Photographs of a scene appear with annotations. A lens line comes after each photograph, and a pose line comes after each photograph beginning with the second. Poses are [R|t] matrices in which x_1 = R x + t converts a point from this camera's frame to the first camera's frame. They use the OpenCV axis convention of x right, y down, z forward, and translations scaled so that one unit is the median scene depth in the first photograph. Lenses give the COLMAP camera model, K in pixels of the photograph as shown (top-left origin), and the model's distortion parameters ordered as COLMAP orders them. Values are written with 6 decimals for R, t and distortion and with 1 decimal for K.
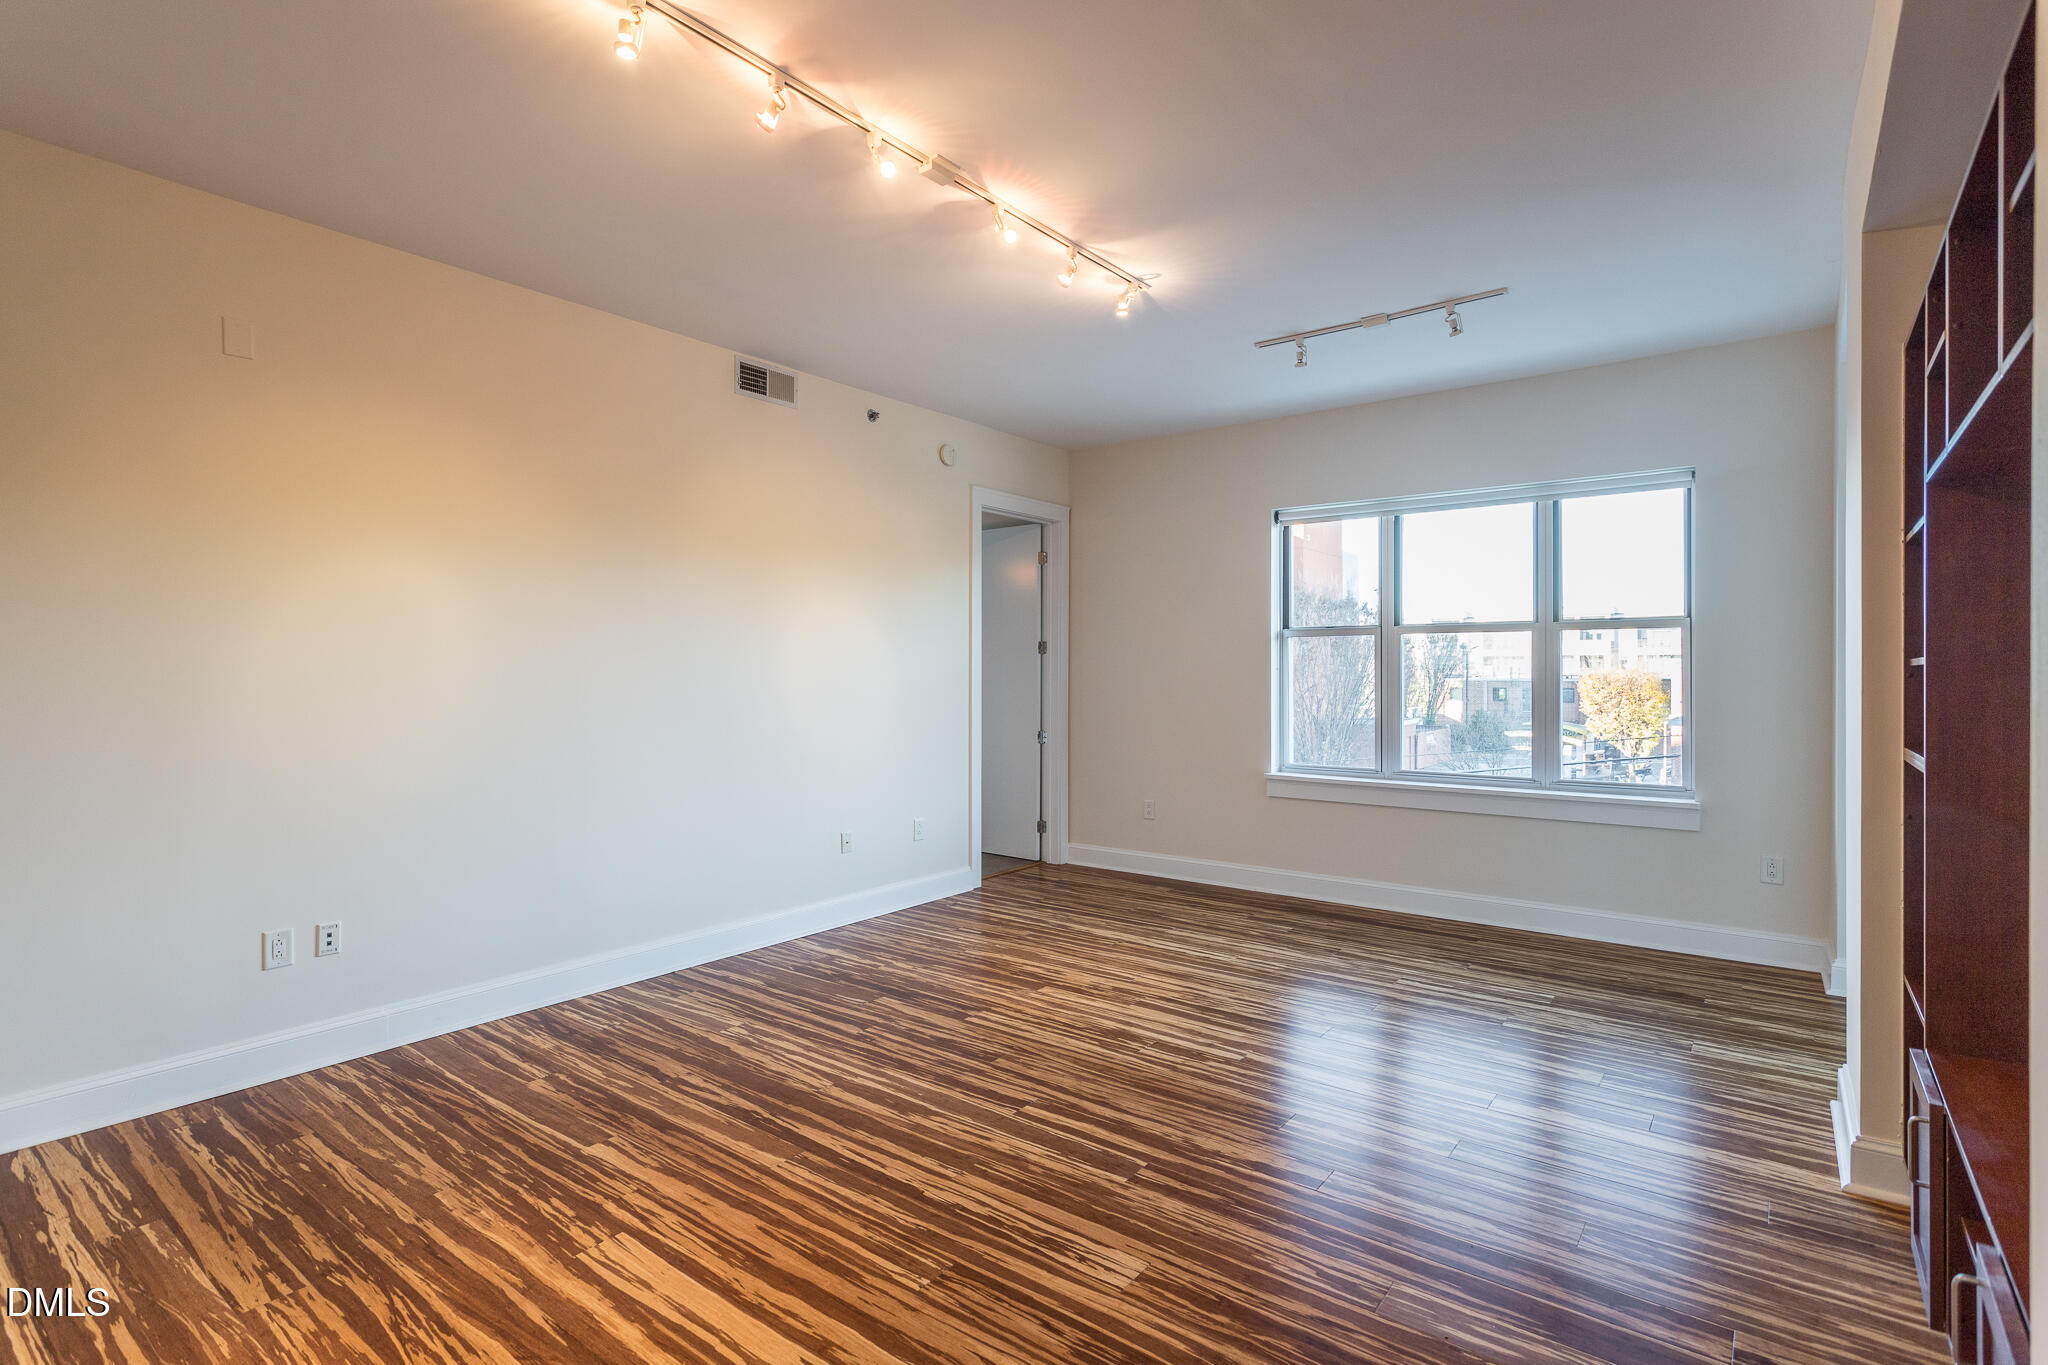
lens RADIAL K [[977.7, 0, 1030.9], [0, 977.7, 677.1], [0, 0, 1]] dist [0.000982, 0.002299]
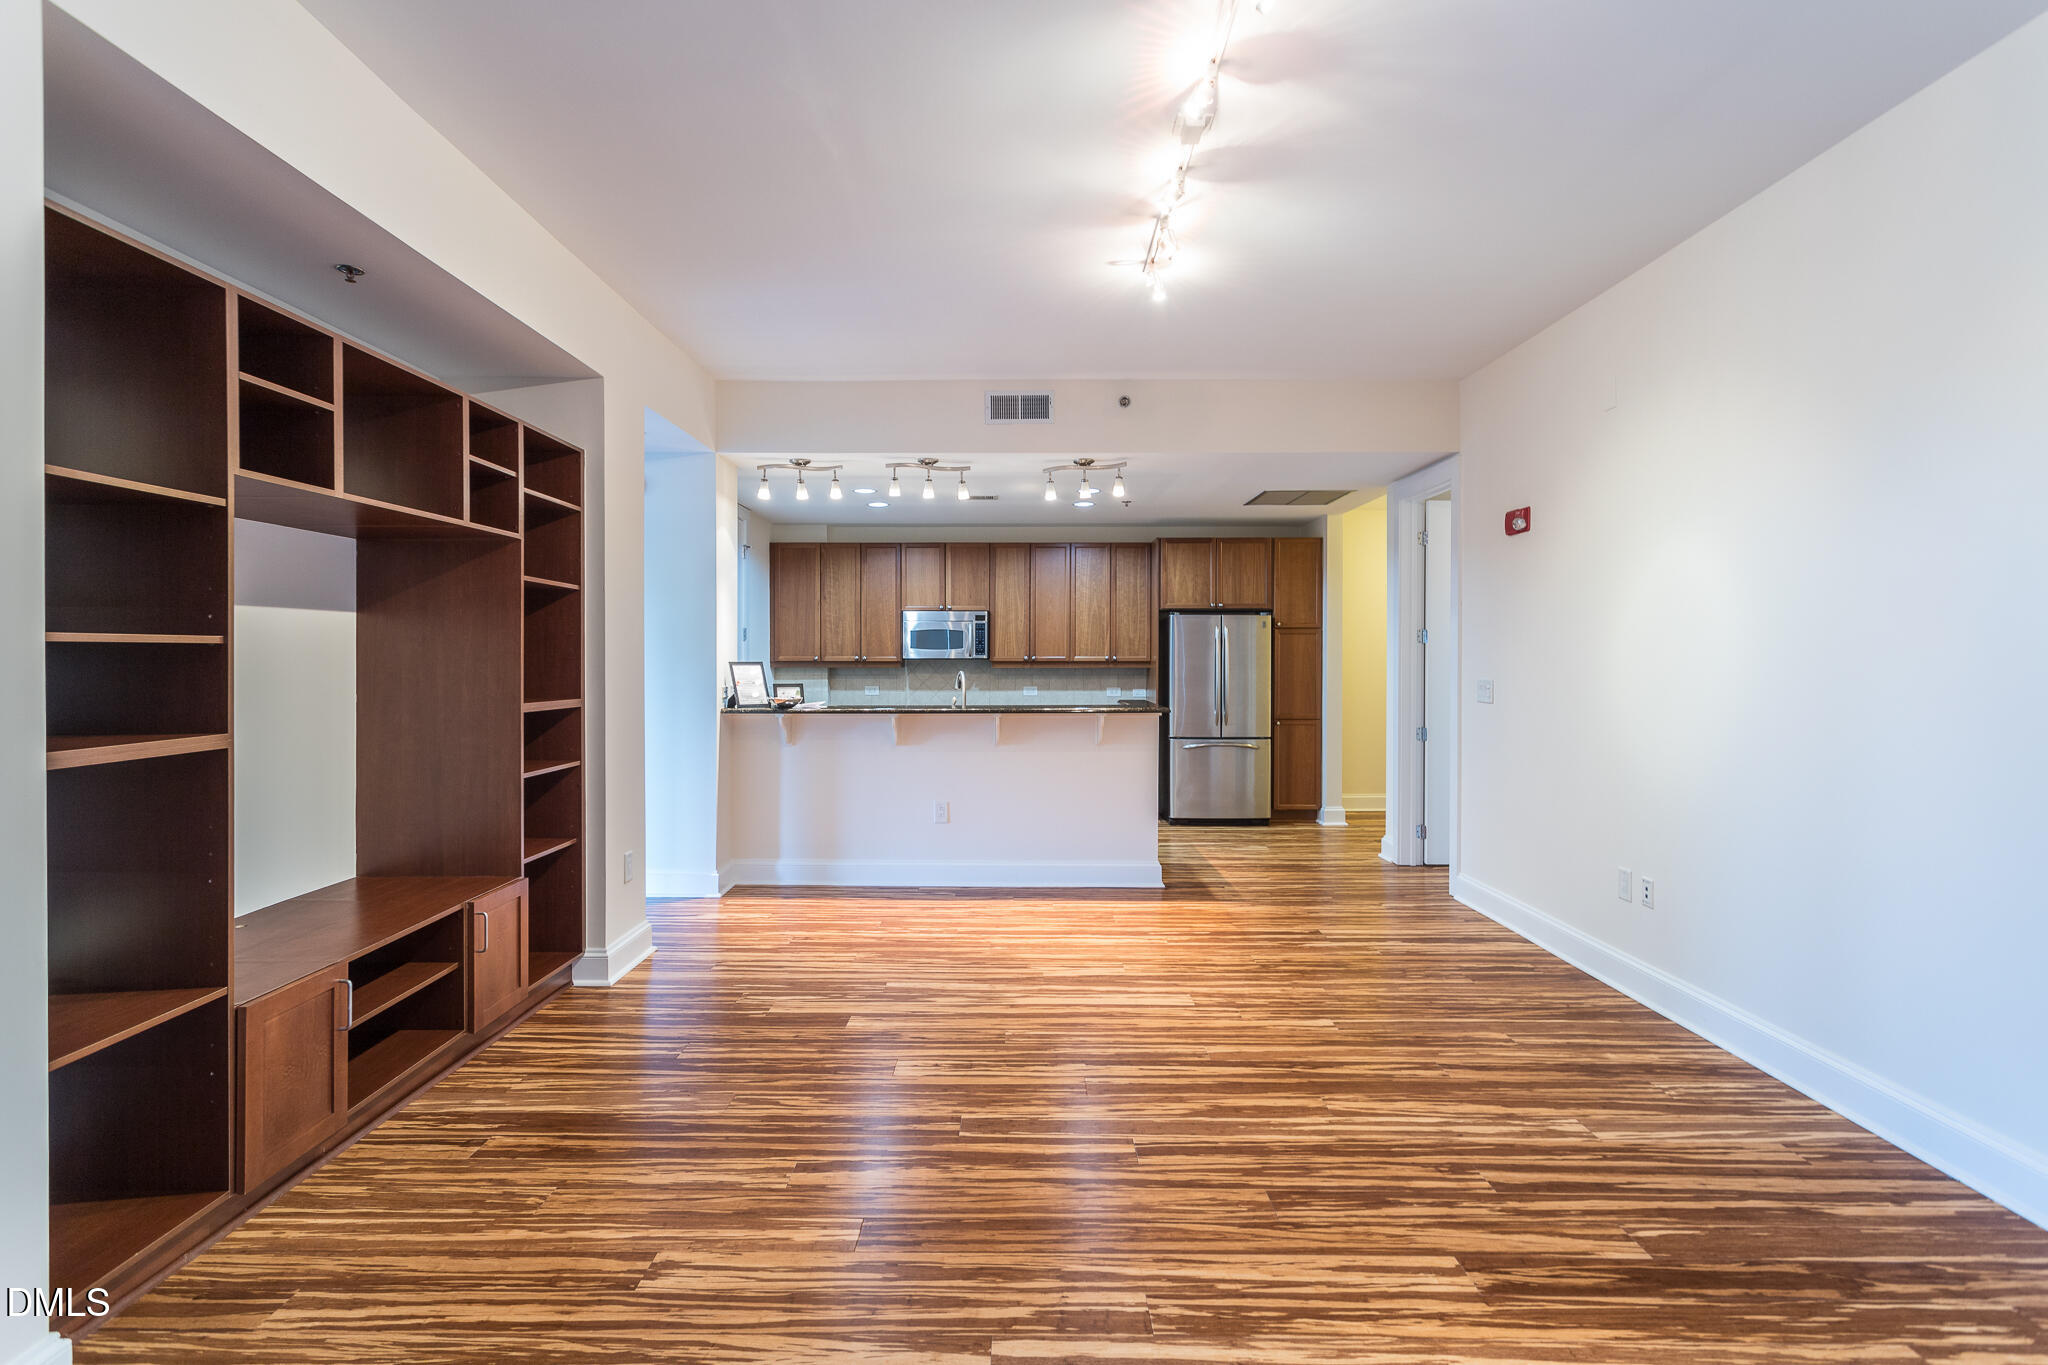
lens RADIAL K [[977.7, 0, 1012.6], [0, 977.7, 665.5], [0, 0, 1]] dist [0.000982, 0.002299]
pose [[-0.798984, 0.004575, -0.601335, 0.442989], [-0.004355, 0.999901, 0.013393, -0.004034], [0.601337, 0.013320, -0.798885, 1.189684]]
